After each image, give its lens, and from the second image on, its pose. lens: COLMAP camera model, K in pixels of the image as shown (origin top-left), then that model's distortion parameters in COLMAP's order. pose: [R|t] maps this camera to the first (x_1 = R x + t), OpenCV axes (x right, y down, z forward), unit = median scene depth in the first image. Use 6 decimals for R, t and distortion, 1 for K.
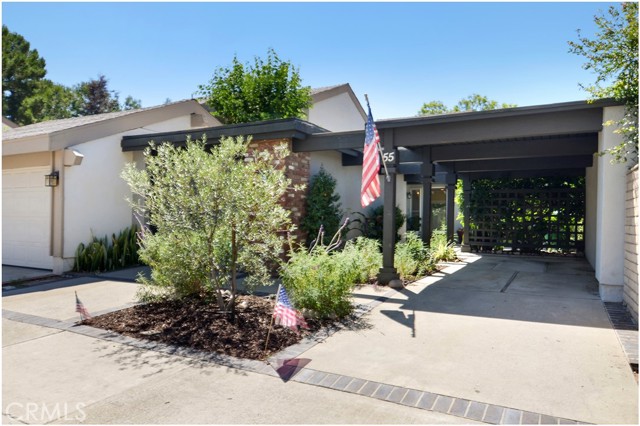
lens RADIAL K [[453.7, 0, 320.0], [0, 453.7, 213.0], [0, 0, 1]] dist [-0.011454, -0.002405]
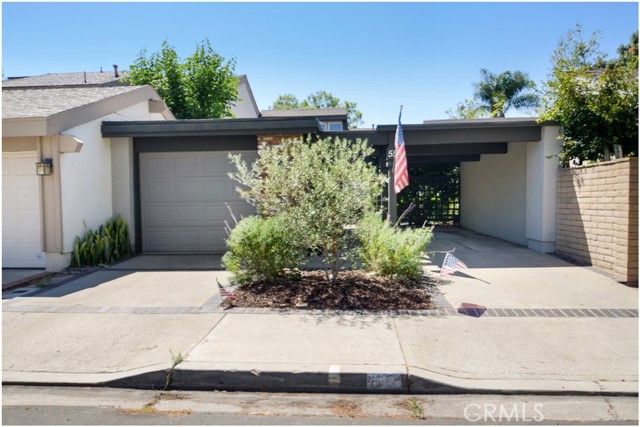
lens RADIAL K [[433.0, 0, 320.0], [0, 433.0, 213.5], [0, 0, 1]] dist [-0.005319, 0.000663]
pose [[0.909606, -0.035486, 0.413954, -0.597911], [0.017871, 0.998765, 0.046350, -0.017267], [-0.415088, -0.034763, 0.909117, -0.020357]]
